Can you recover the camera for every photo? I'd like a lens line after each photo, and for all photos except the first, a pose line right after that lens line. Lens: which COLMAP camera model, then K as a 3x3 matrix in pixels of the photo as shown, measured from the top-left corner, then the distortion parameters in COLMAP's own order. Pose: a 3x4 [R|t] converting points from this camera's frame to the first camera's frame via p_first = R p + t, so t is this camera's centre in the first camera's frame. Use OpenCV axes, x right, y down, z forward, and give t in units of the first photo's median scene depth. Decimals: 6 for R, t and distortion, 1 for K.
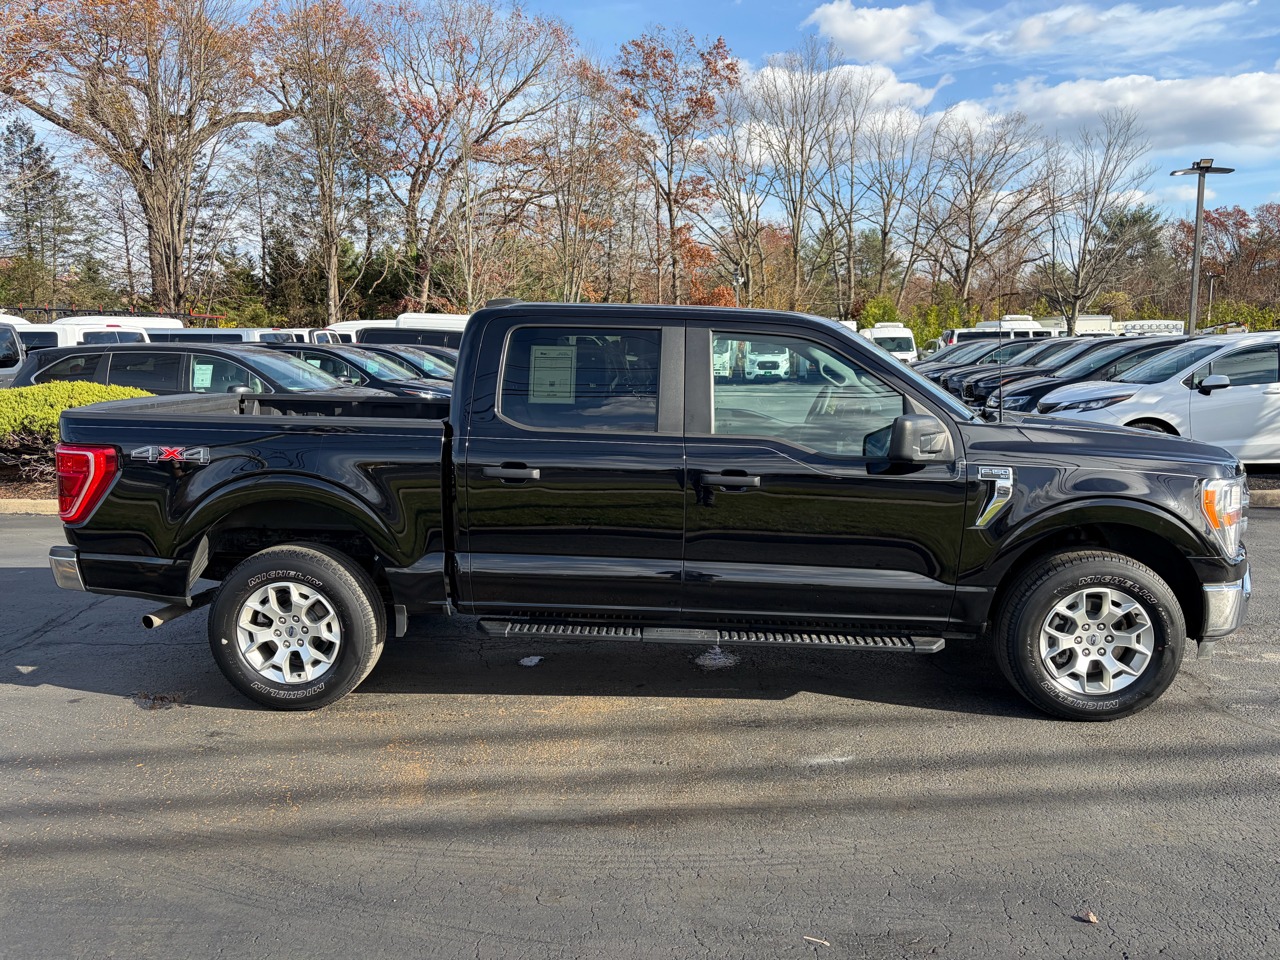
lens RADIAL K [[947.1, 0, 634.8], [0, 947.1, 462.7], [0, 0, 1]] dist [0.054419, -0.055075]
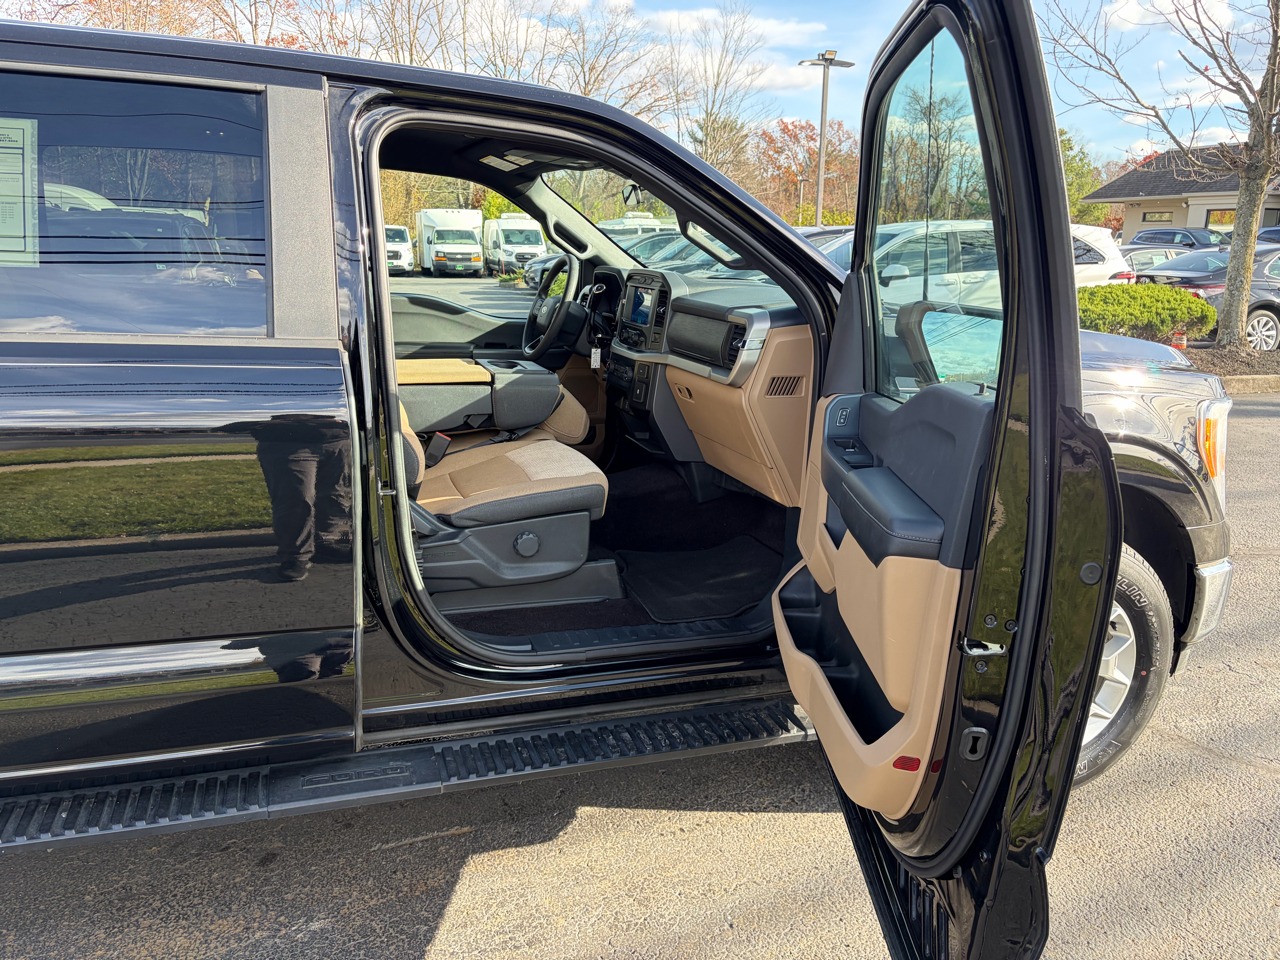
lens RADIAL K [[947.1, 0, 634.8], [0, 947.1, 462.7], [0, 0, 1]] dist [0.054419, -0.055075]
pose [[0.923333, -0.064224, 0.378591, 0.007527], [0.023668, 0.993558, 0.110824, -0.018748], [-0.383269, -0.093367, 0.918905, 0.485374]]
